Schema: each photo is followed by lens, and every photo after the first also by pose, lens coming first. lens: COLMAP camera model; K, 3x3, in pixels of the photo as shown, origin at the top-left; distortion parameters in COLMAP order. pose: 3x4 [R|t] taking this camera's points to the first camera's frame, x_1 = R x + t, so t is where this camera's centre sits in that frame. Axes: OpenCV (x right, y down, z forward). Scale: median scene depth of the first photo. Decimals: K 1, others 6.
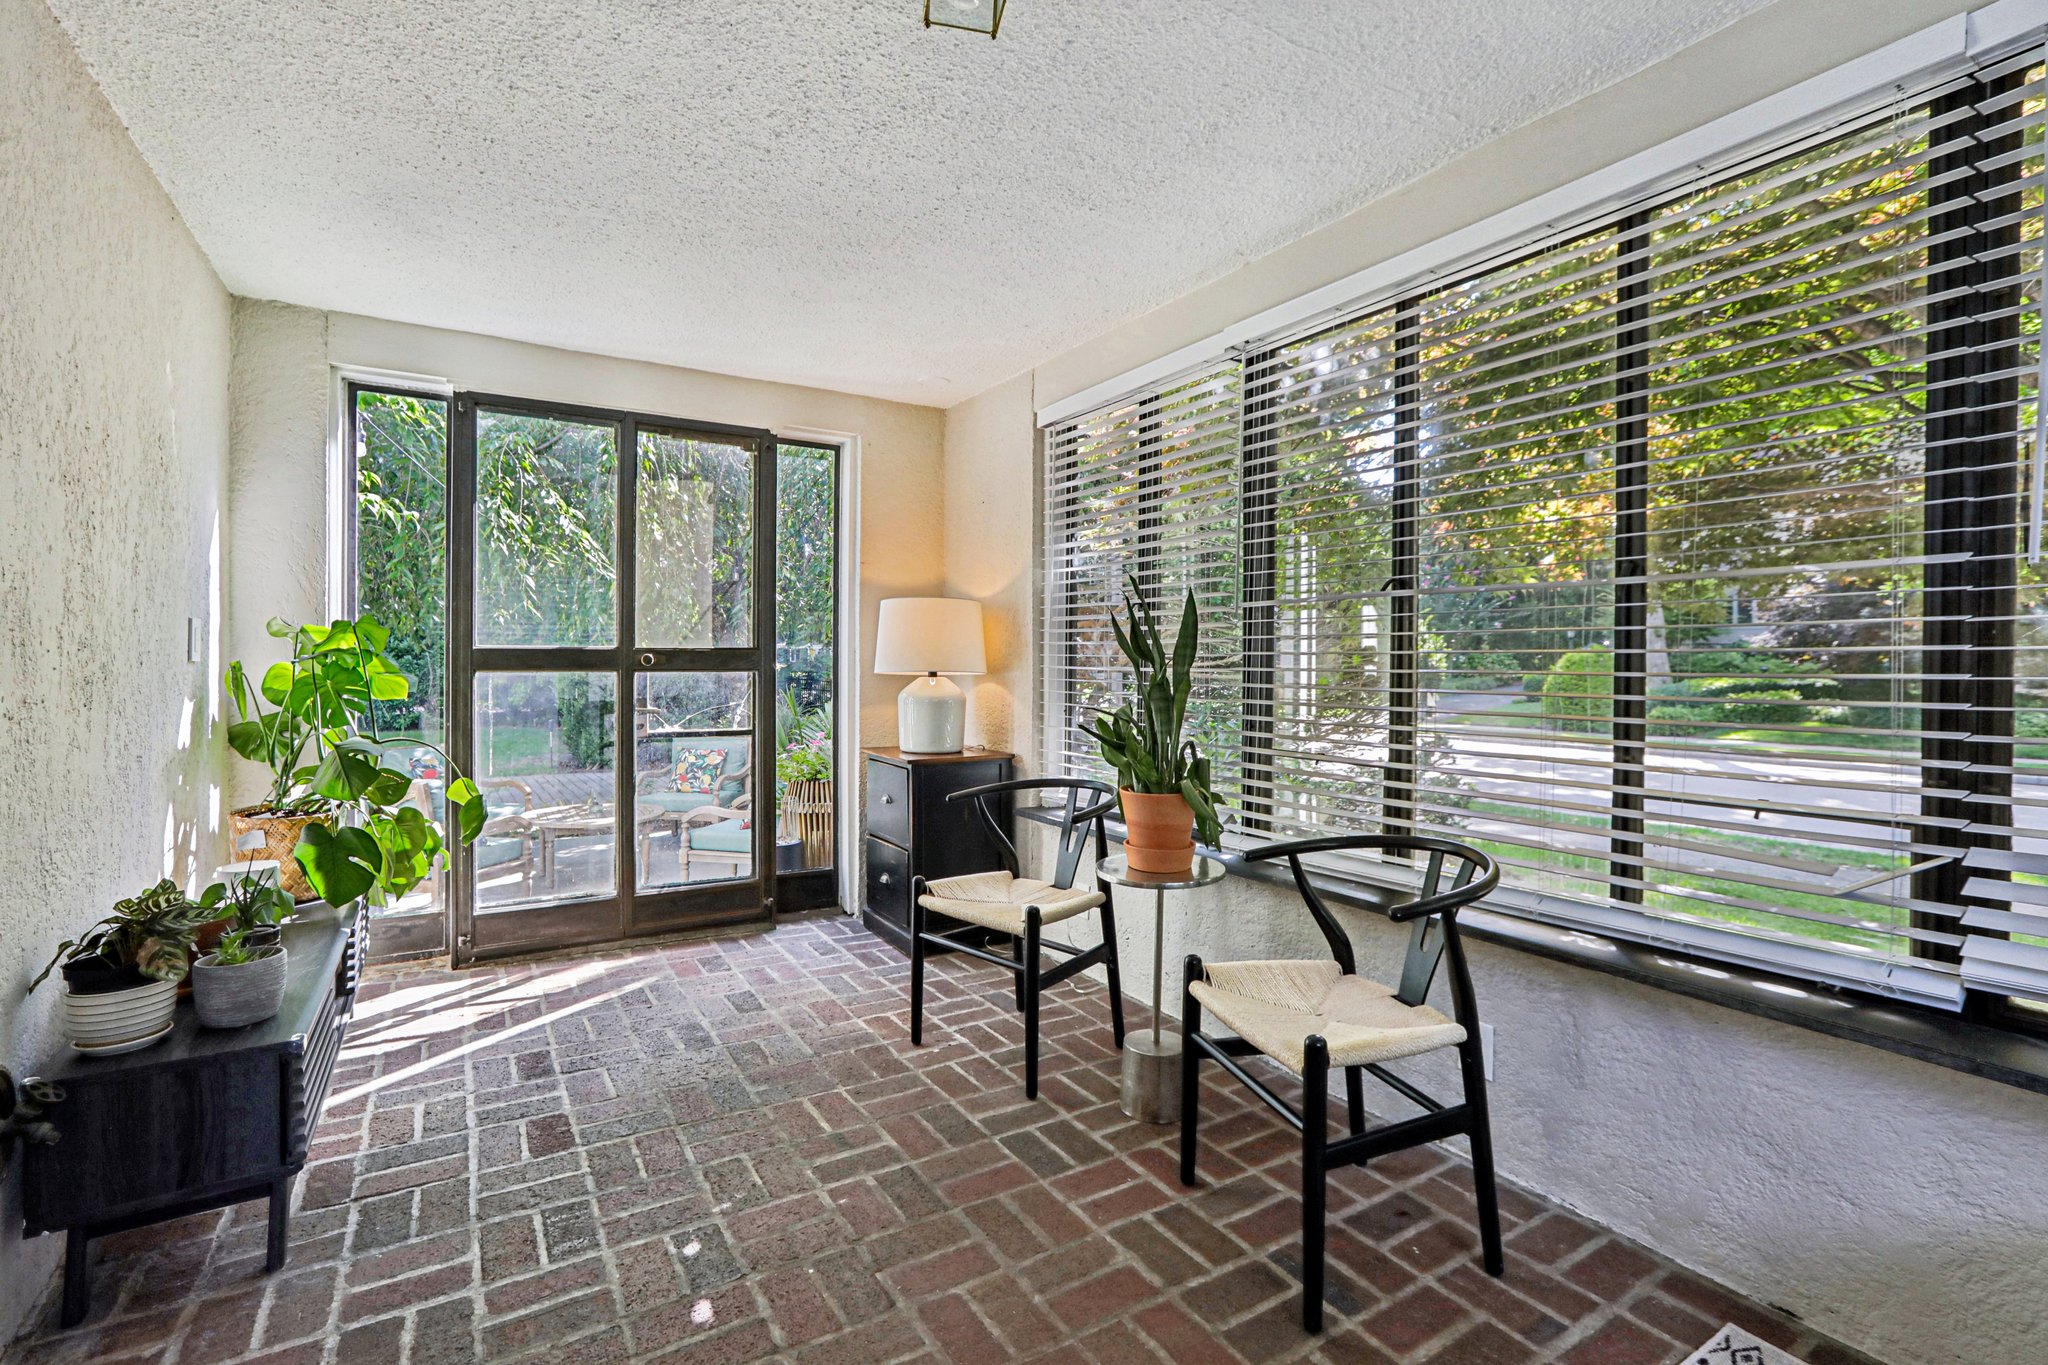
lens RADIAL K [[927.5, 0, 1026.9], [0, 927.5, 672.2], [0, 0, 1]] dist [-0.026848, 0.007674]
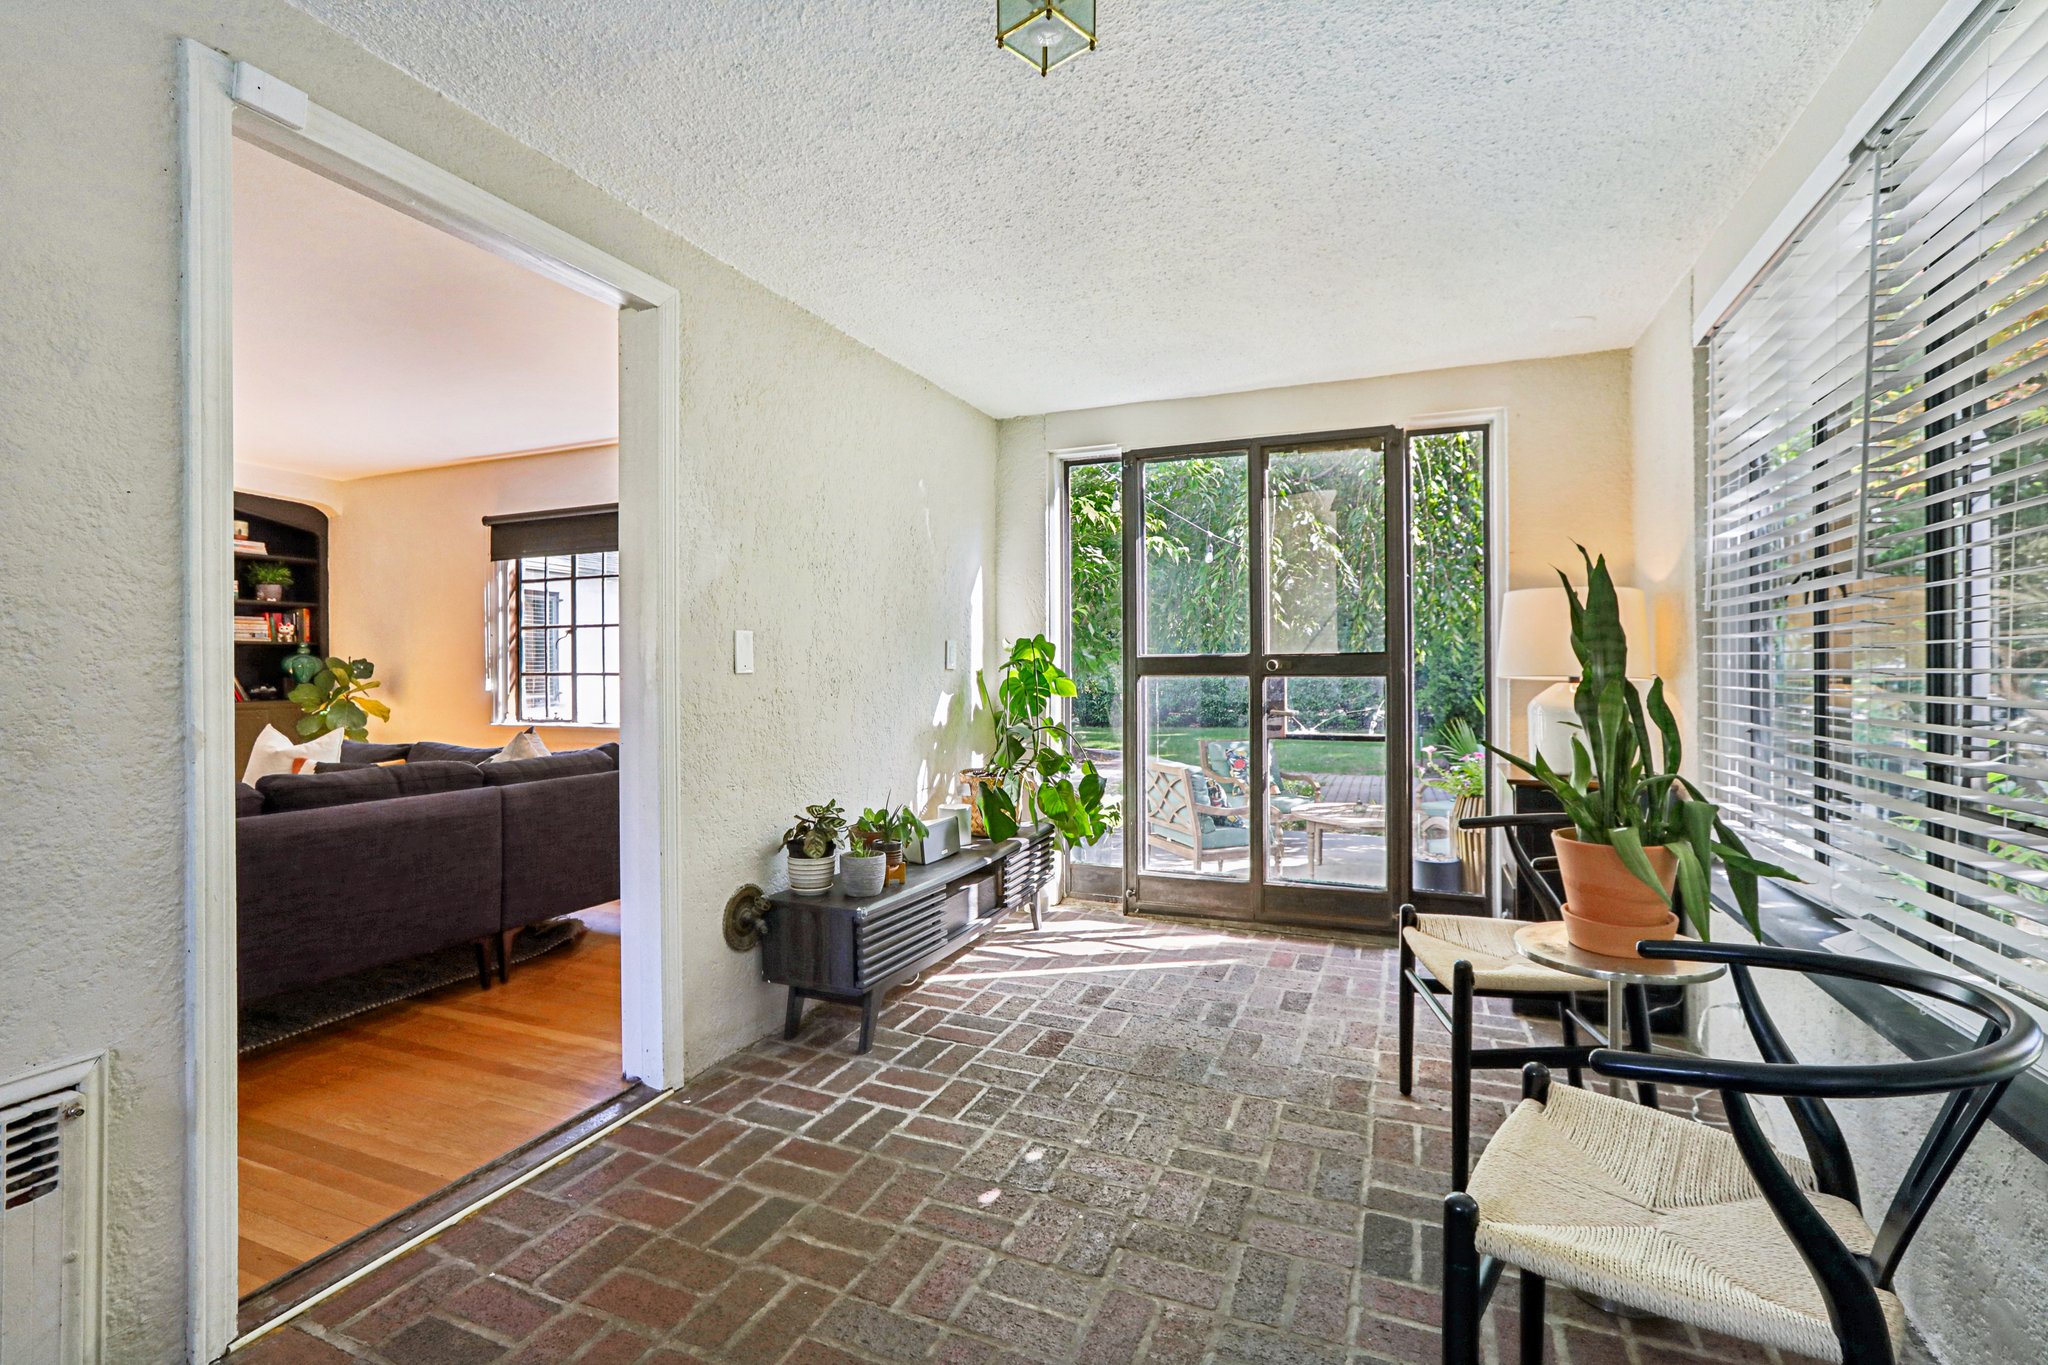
lens RADIAL K [[927.5, 0, 1012.5], [0, 927.5, 670.0], [0, 0, 1]] dist [-0.026848, 0.007674]
pose [[0.575681, -0.005340, -0.817657, 0.343758], [-0.002997, 0.999958, -0.008641, 0.002579], [0.817669, 0.007425, 0.575641, 0.158597]]
